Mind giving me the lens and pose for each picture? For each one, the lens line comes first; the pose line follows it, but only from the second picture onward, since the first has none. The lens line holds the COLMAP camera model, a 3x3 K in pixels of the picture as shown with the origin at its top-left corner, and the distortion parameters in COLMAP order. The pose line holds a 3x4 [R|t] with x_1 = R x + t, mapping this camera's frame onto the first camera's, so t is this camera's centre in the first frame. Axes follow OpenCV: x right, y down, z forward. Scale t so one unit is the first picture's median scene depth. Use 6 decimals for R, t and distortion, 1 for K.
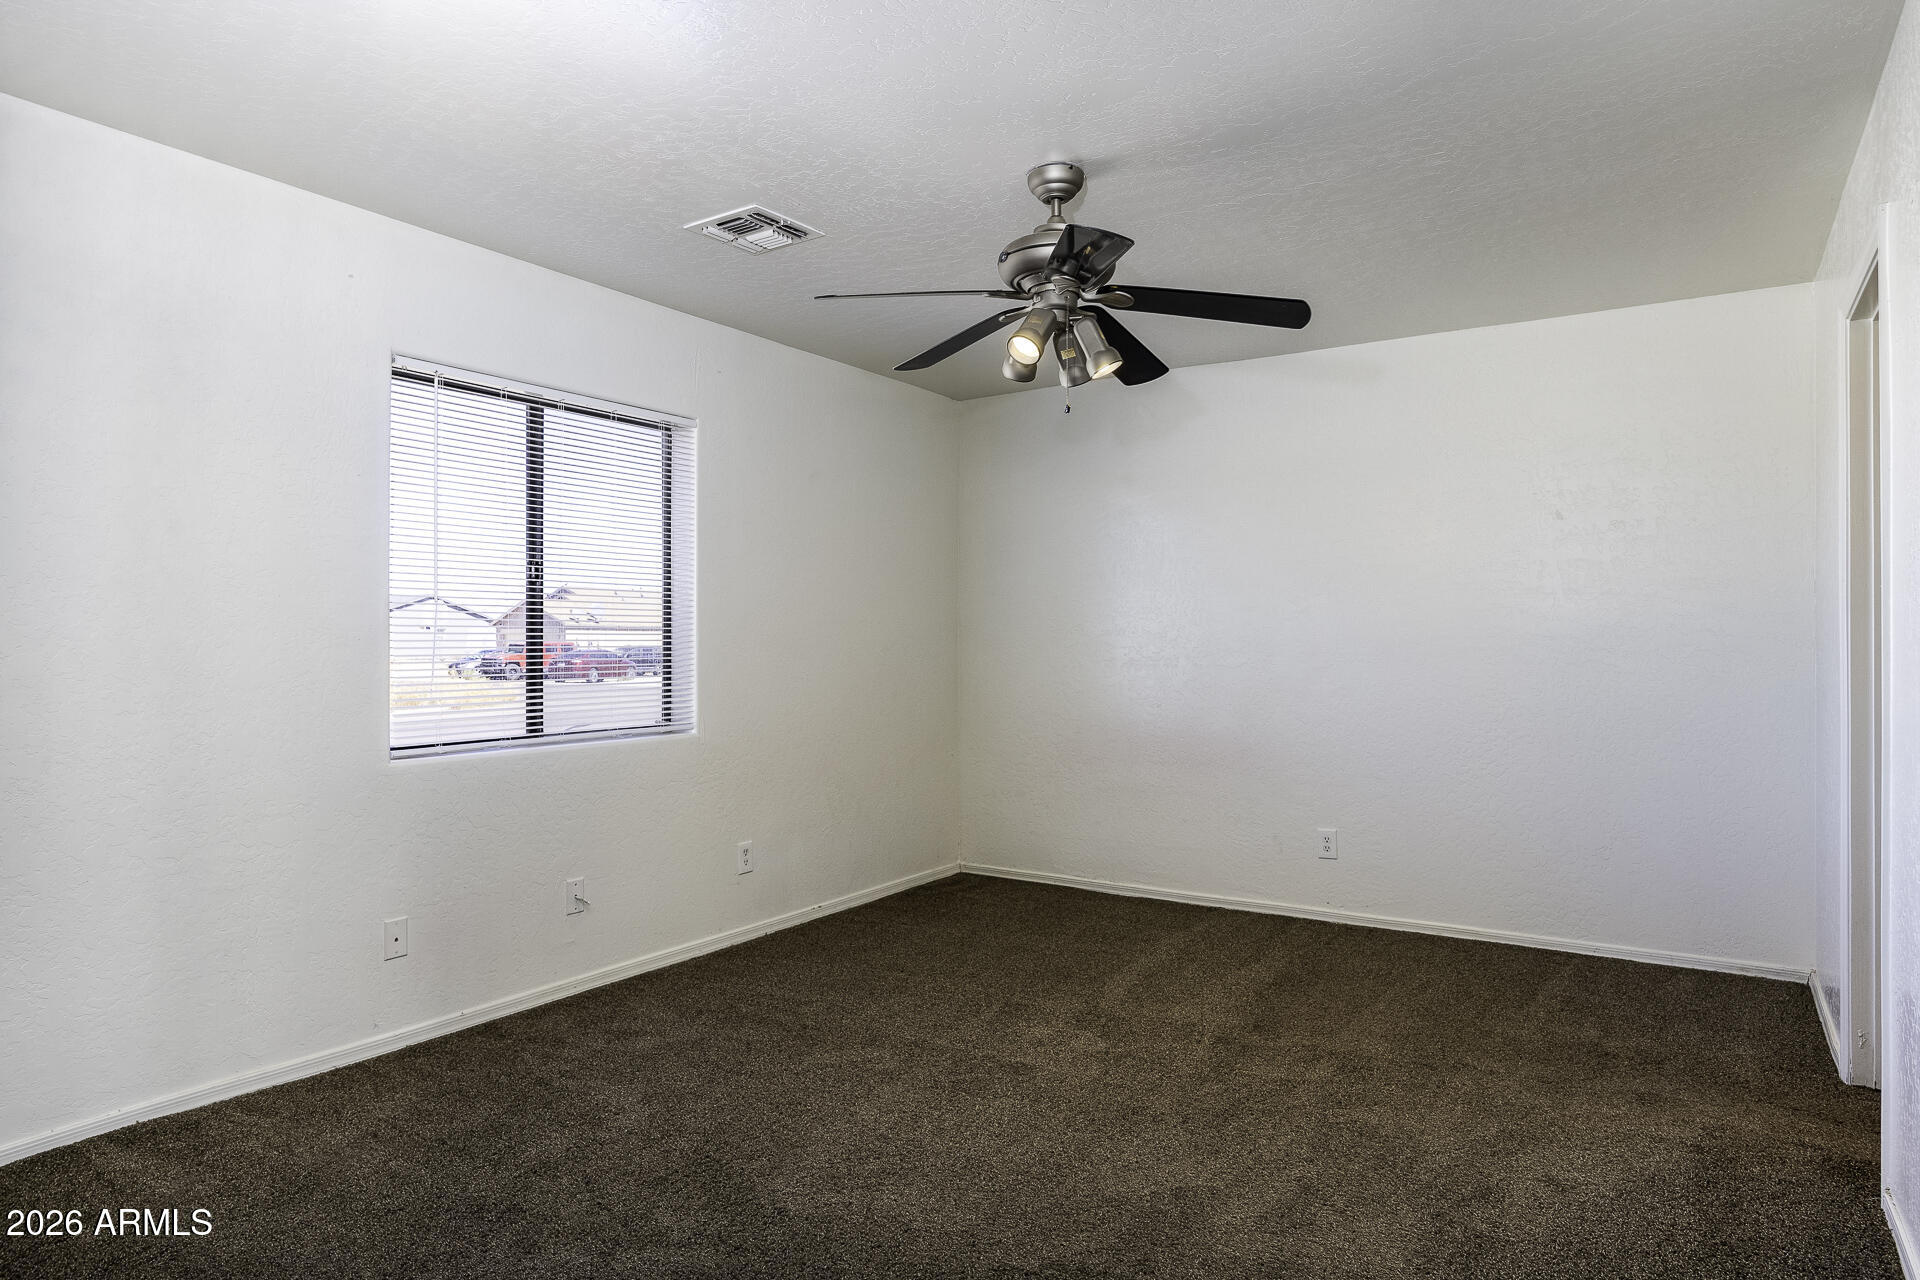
lens RADIAL K [[1140.5, 0, 958.9], [0, 1140.5, 631.2], [0, 0, 1]] dist [-0.004844, -0.001252]
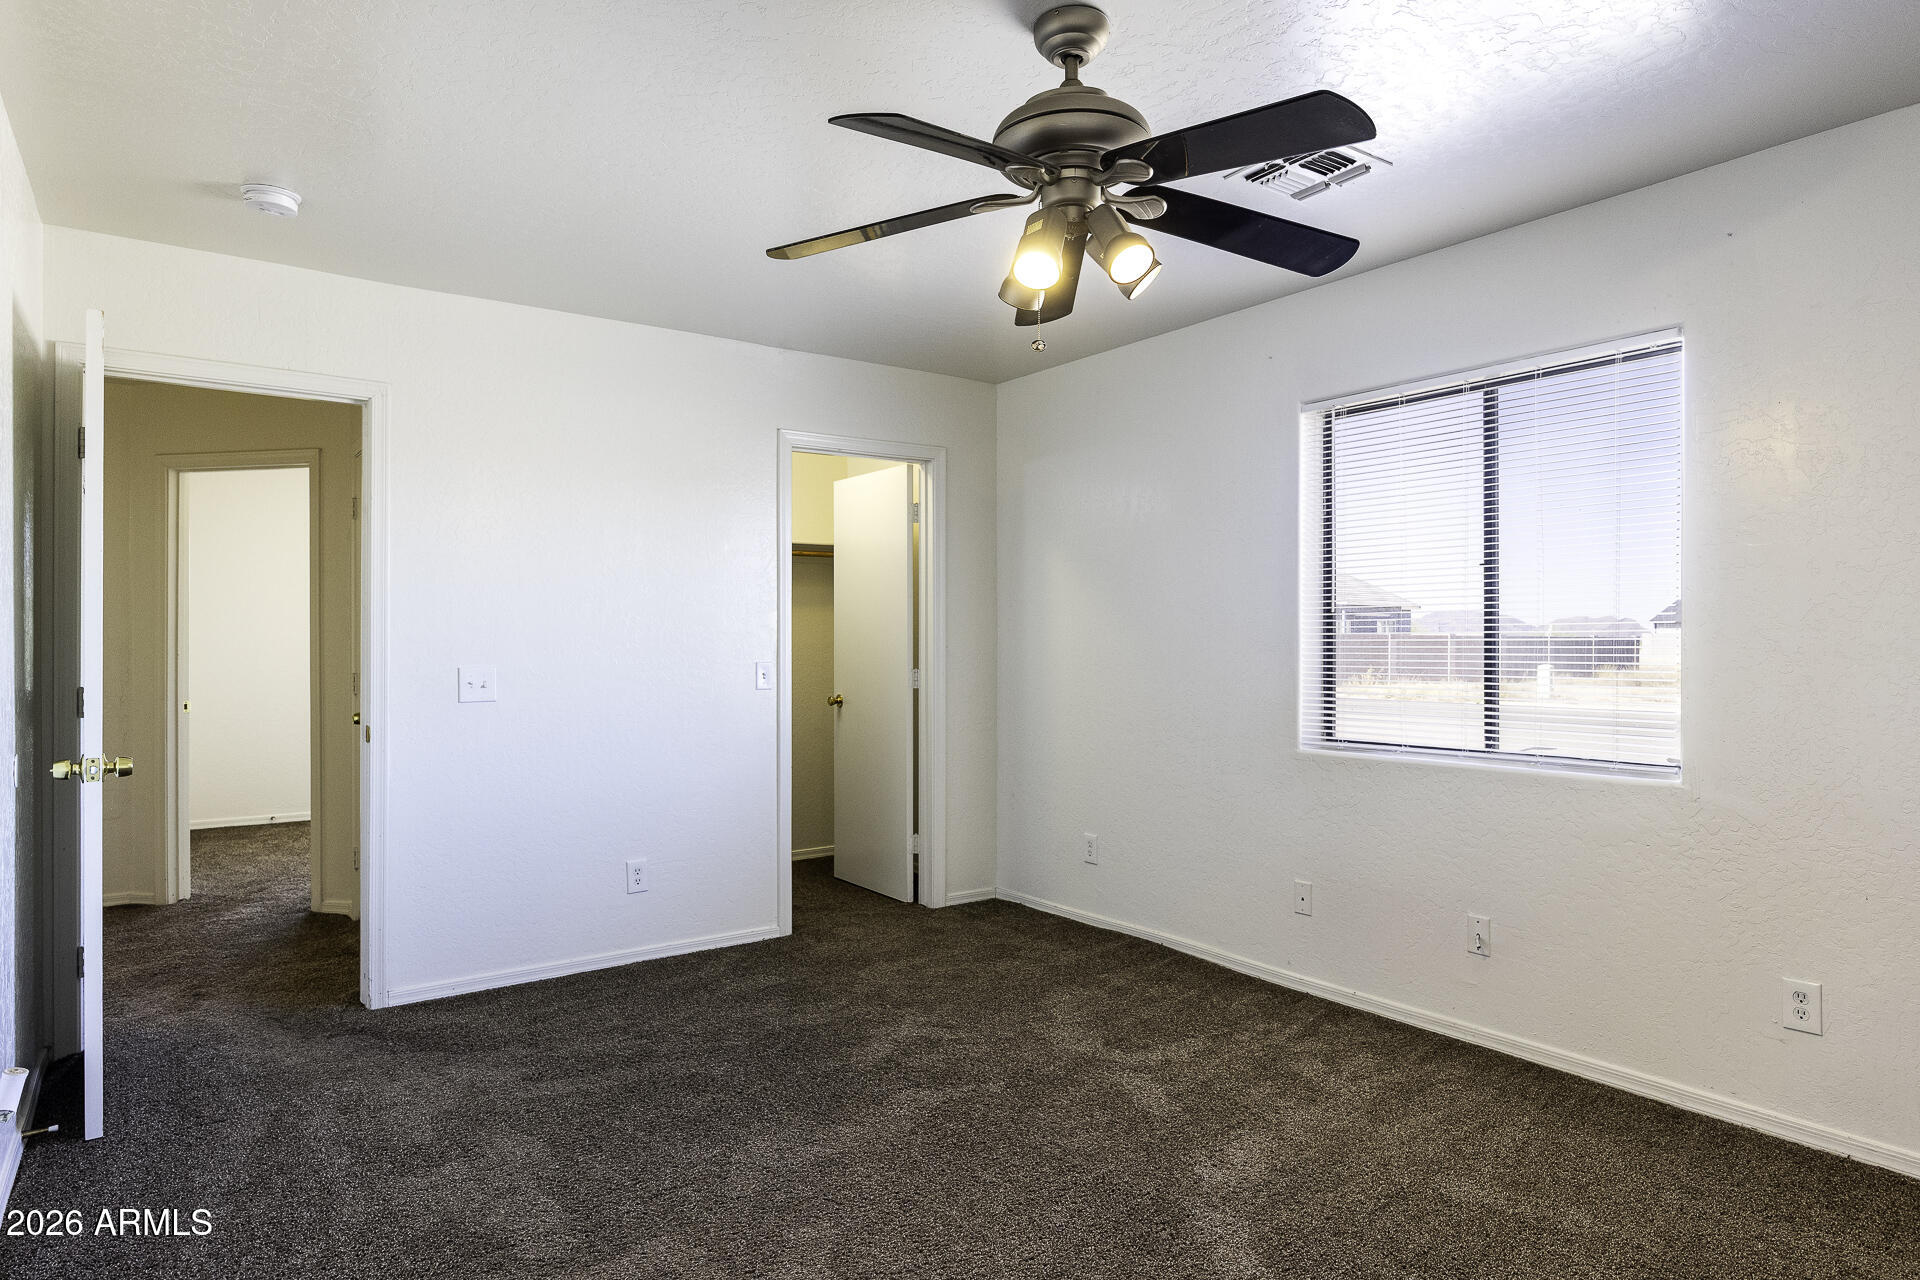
lens RADIAL K [[1140.5, 0, 978.4], [0, 1140.5, 652.8], [0, 0, 1]] dist [-0.004844, -0.001252]
pose [[-0.370115, 0.003573, -0.928979, 0.615306], [0.007835, 0.999969, 0.000725, 0.008874], [0.928953, -0.007011, -0.370132, 0.944529]]
